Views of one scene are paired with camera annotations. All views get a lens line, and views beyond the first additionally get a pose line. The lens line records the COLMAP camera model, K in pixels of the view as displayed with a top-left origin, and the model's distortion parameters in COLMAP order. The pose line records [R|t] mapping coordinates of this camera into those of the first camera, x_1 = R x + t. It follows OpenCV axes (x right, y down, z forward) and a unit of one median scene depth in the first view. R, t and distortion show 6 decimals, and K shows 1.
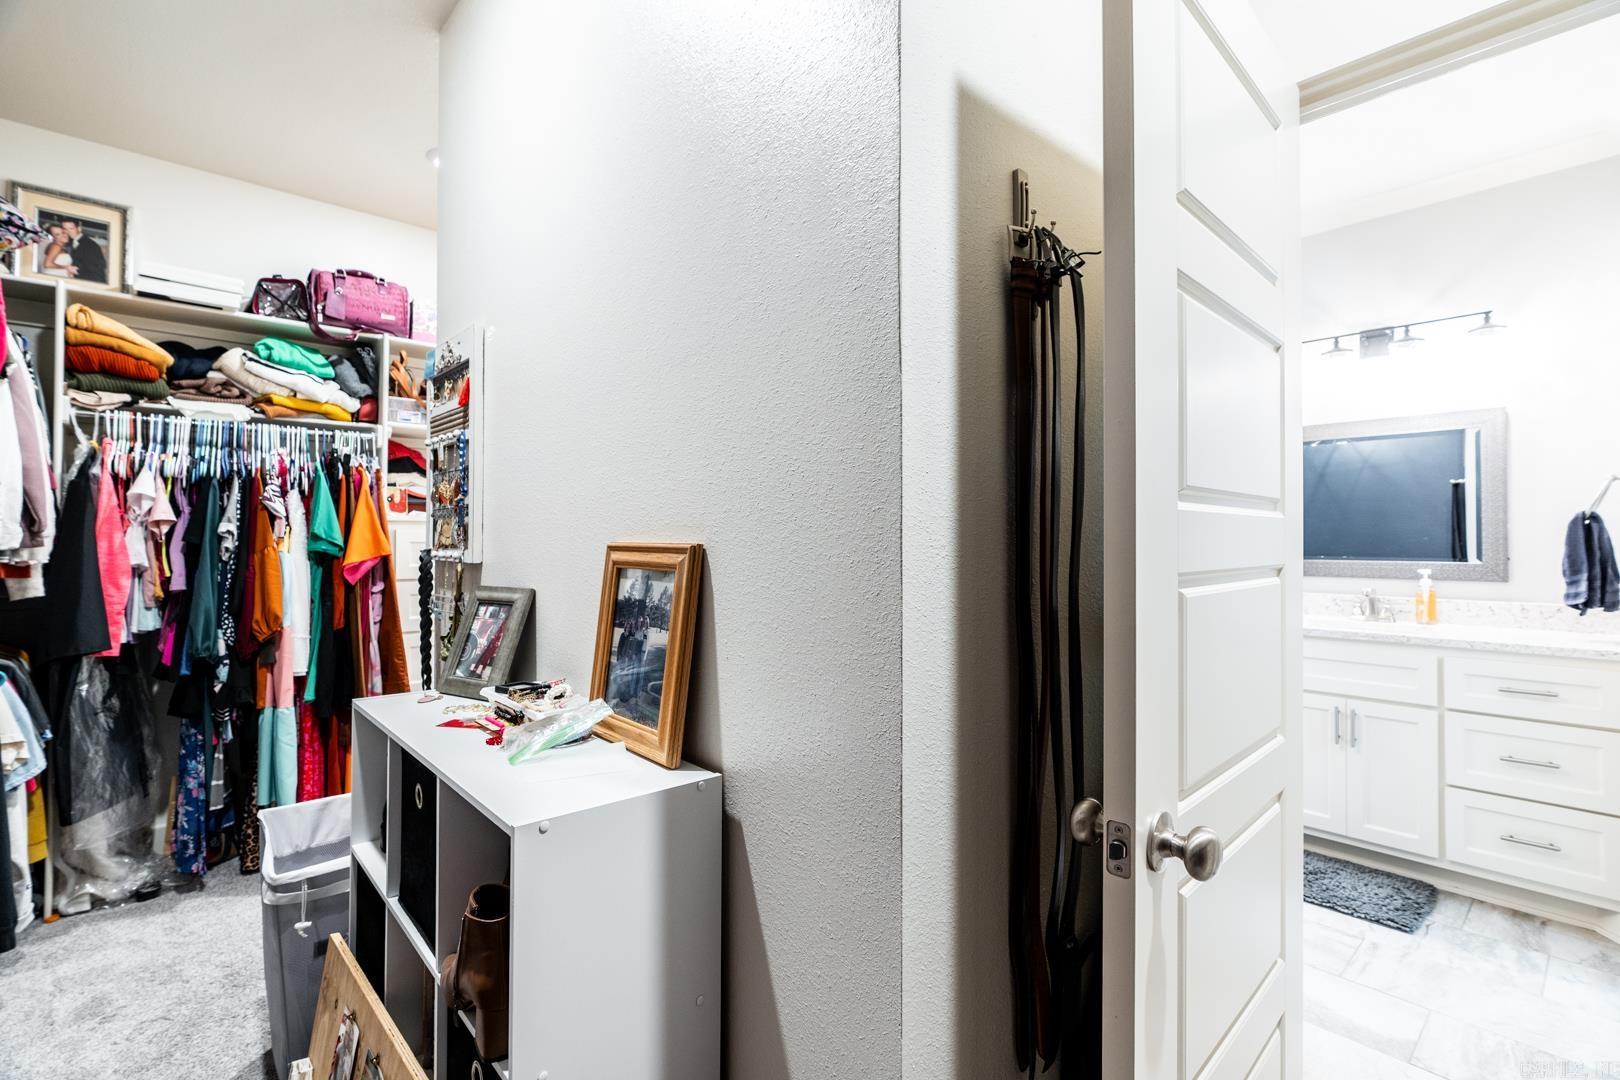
lens RADIAL K [[721.4, 0, 811.6], [0, 721.4, 543.5], [0, 0, 1]] dist [-0.011019, 0.000215]
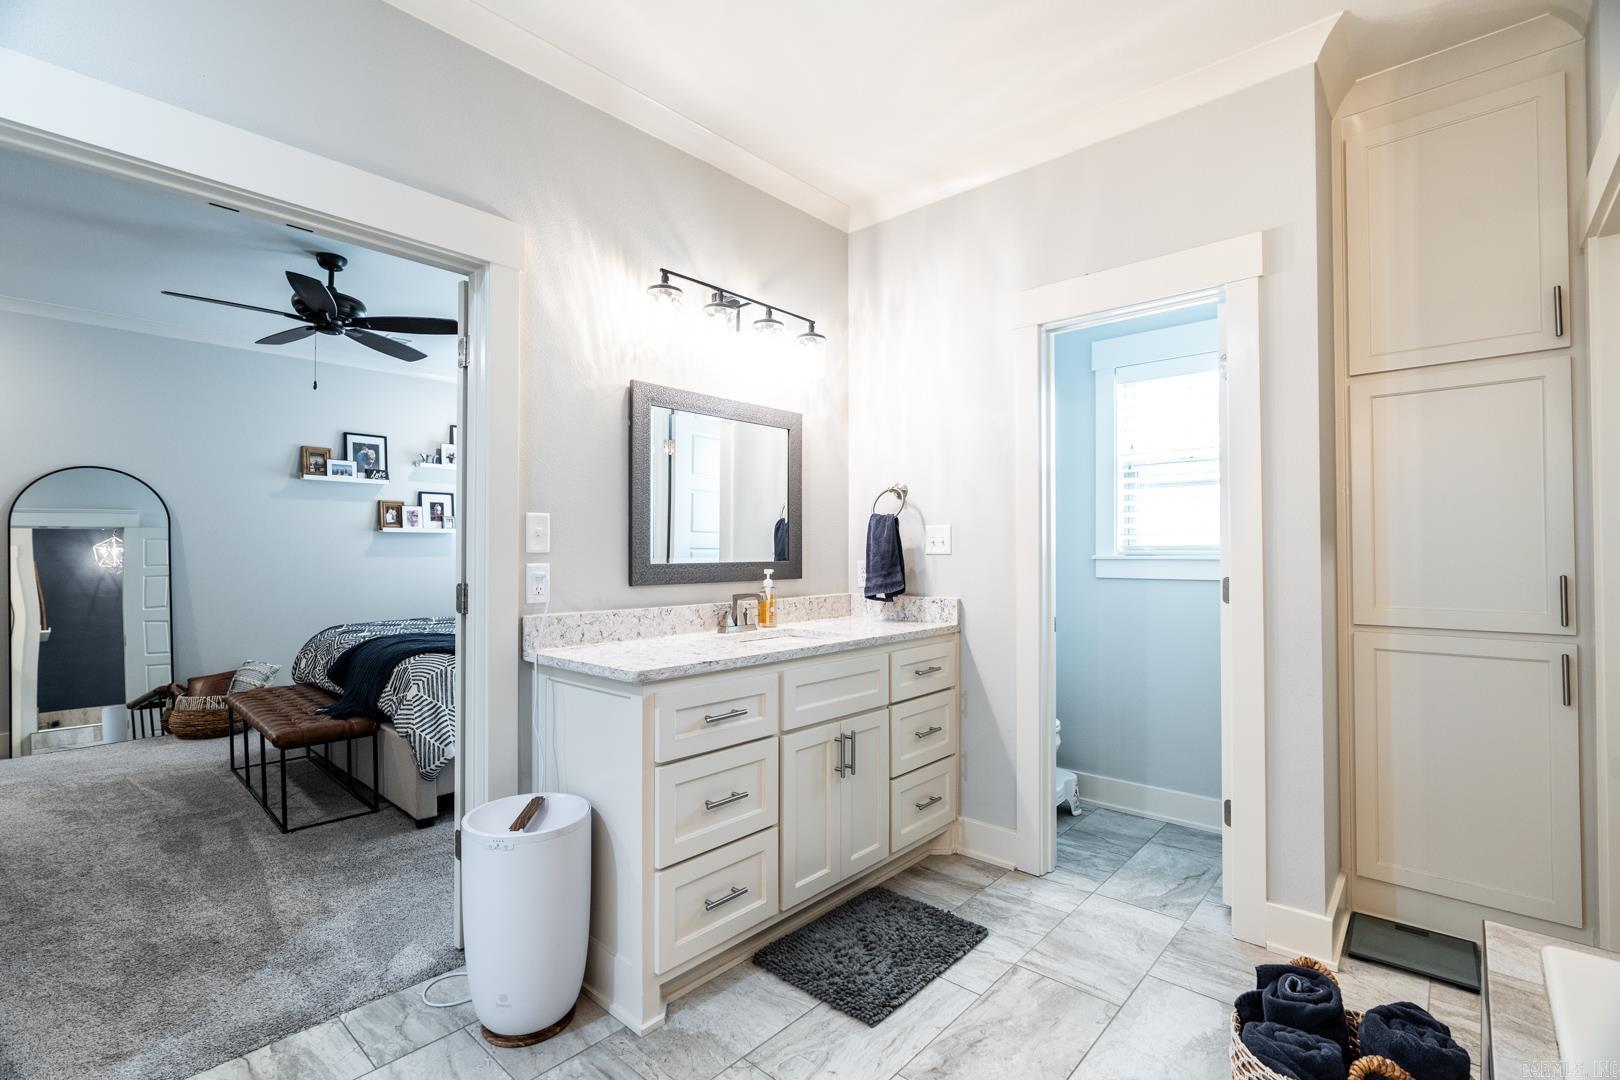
lens RADIAL K [[721.4, 0, 811.6], [0, 721.4, 543.5], [0, 0, 1]] dist [-0.011019, 0.000215]
pose [[-0.084653, 0.012289, 0.996335, -0.112303], [0.013082, 0.999851, -0.011221, 0.016225], [-0.996325, 0.012084, -0.084801, 1.149638]]
